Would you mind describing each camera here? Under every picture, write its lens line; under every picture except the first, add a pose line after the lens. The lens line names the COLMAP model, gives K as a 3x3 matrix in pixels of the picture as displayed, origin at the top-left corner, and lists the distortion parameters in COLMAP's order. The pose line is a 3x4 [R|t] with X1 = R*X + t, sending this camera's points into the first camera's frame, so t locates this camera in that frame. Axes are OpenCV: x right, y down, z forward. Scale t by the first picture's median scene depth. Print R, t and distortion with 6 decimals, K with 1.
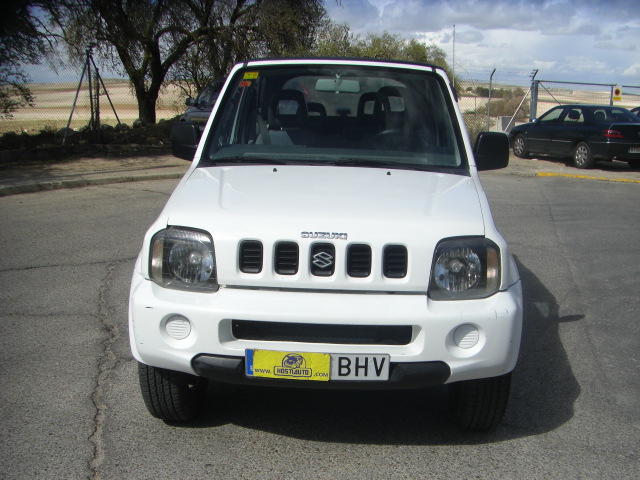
lens RADIAL K [[692.6, 0, 351.7], [0, 692.6, 308.9], [0, 0, 1]] dist [-0.145079, -0.013568]
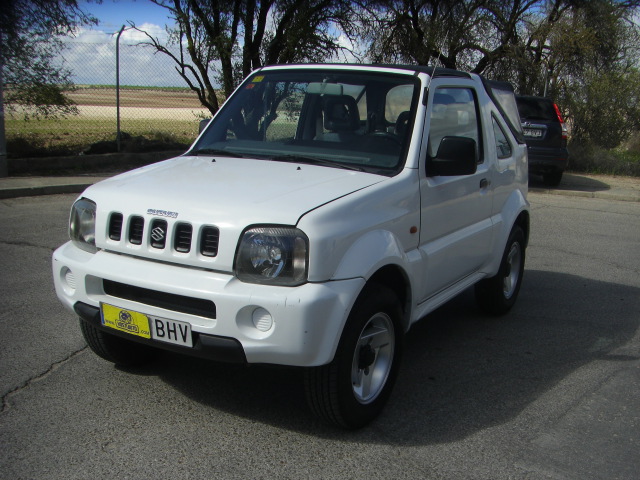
lens RADIAL K [[692.6, 0, 351.7], [0, 692.6, 308.9], [0, 0, 1]] dist [-0.145079, -0.013568]
pose [[0.893182, 0.140618, -0.427145, 0.743539], [-0.152041, 0.988346, 0.007443, -0.004880], [0.423214, 0.058296, 0.904152, 0.111604]]
